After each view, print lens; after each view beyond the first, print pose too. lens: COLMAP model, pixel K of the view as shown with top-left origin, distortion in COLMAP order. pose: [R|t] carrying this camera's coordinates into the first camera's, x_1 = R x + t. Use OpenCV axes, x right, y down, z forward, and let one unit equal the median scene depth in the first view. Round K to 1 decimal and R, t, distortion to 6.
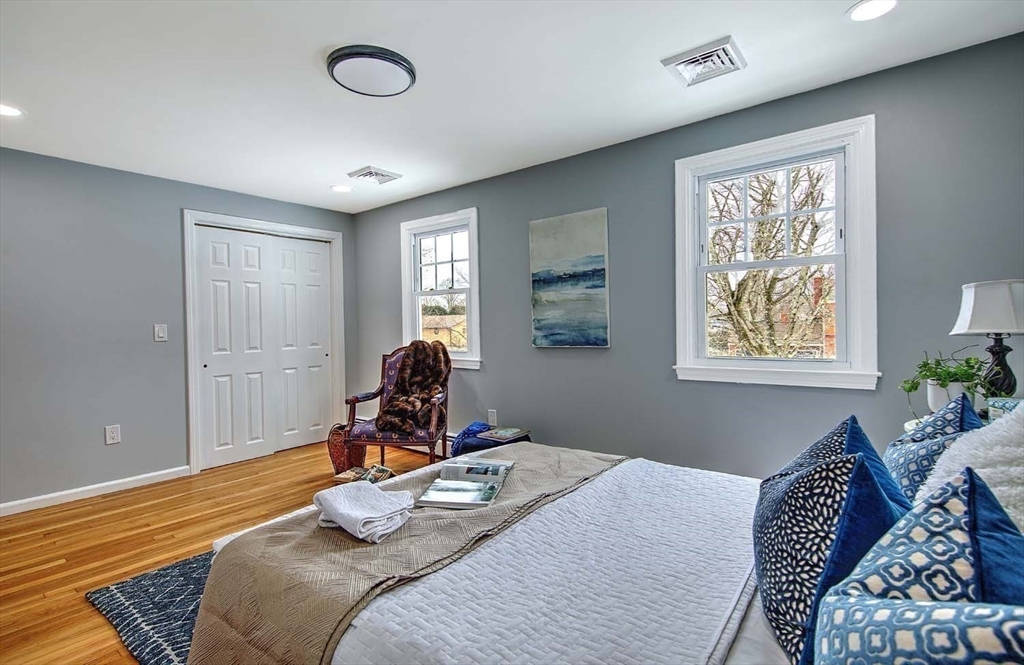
lens RADIAL K [[488.5, 0, 511.4], [0, 488.5, 330.1], [0, 0, 1]] dist [0.001464, 0.000123]
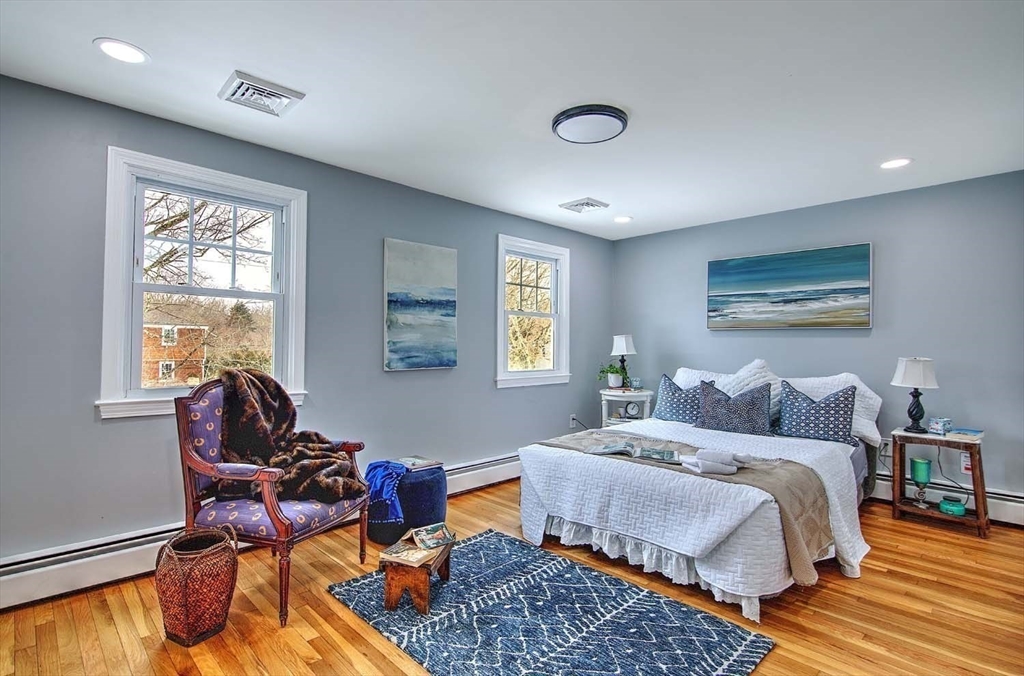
lens RADIAL K [[479.7, 0, 511.9], [0, 479.7, 341.5], [0, 0, 1]] dist [0.000605, -0.000121]
pose [[0.127693, 0.033953, 0.991232, -0.884868], [0.007570, 0.999351, -0.035206, 0.013178], [-0.991785, 0.011999, 0.127353, 0.678689]]
